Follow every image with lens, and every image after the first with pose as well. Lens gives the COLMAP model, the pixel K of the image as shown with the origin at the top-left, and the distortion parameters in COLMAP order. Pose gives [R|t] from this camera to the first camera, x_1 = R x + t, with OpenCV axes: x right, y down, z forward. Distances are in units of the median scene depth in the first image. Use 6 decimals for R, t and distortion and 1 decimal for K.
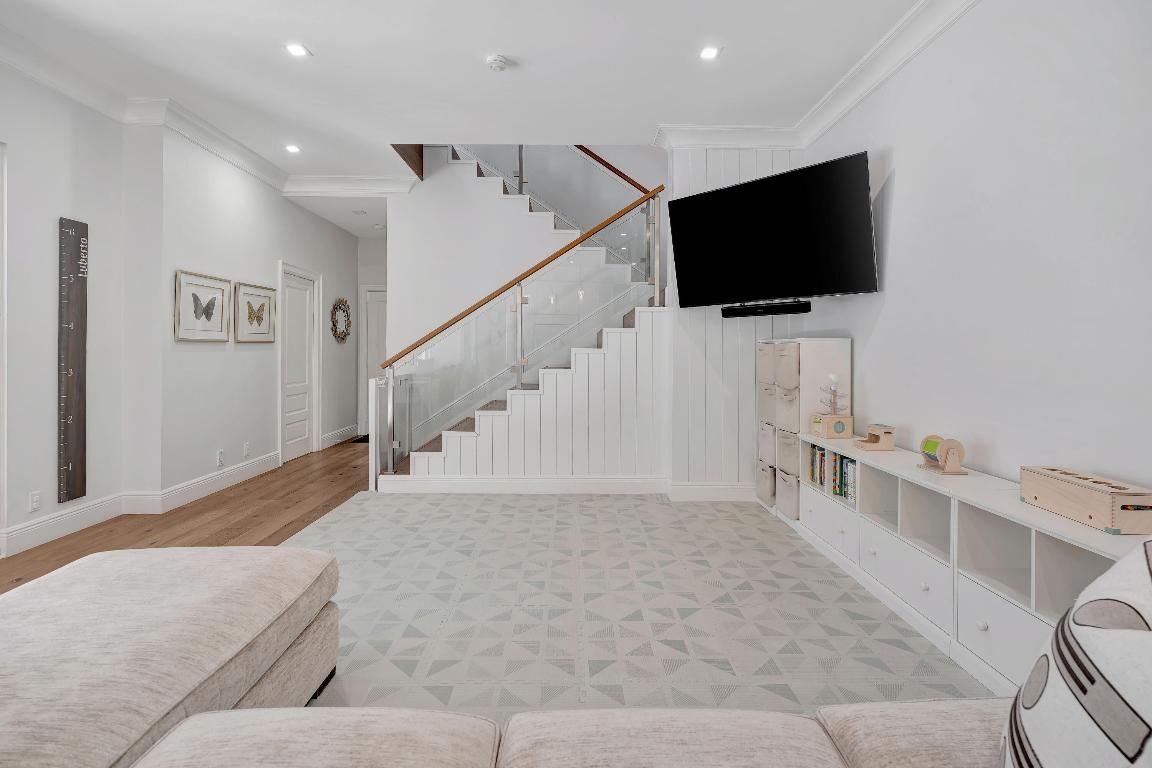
lens RADIAL K [[548.7, 0, 575.1], [0, 548.7, 353.0], [0, 0, 1]] dist [0.000523, 0.000022]
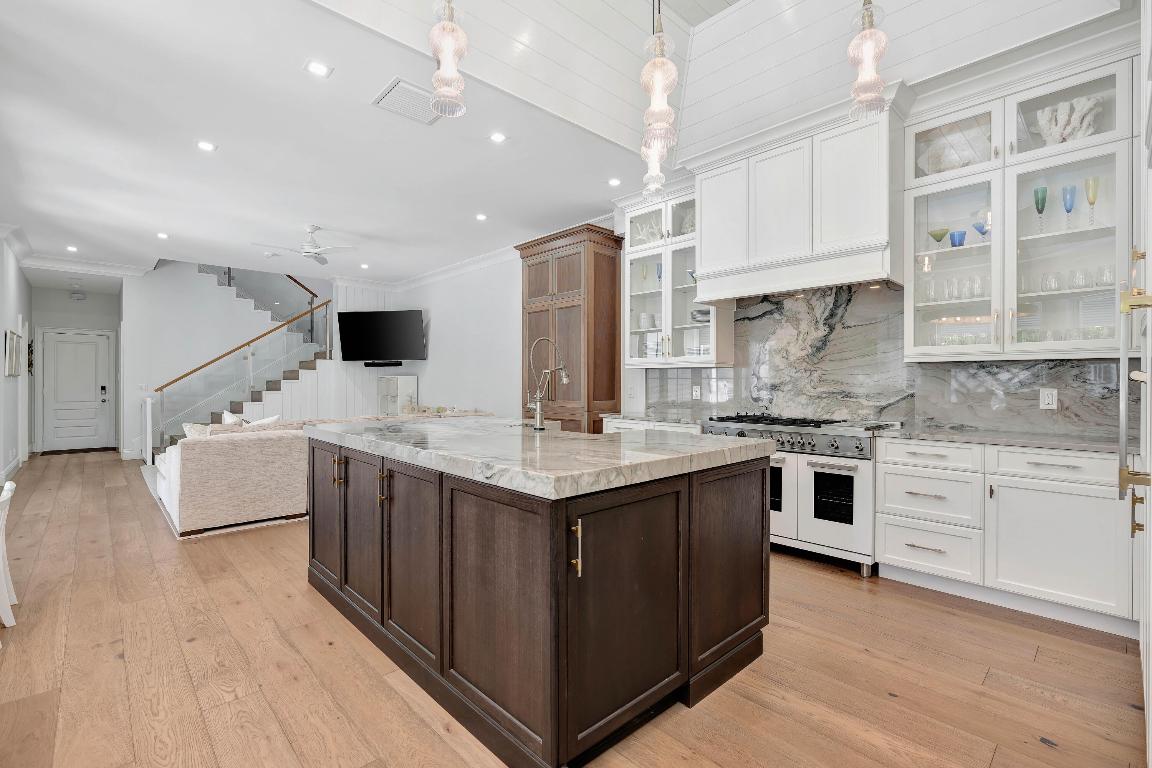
lens RADIAL K [[515.3, 0, 576.1], [0, 515.3, 380.7], [0, 0, 1]] dist [-0.000966, -0.000254]
pose [[0.733917, -0.000424, 0.679239, -0.516707], [0.002584, 0.999994, -0.002168, -0.000285], [-0.679234, 0.003346, 0.733914, -1.115362]]
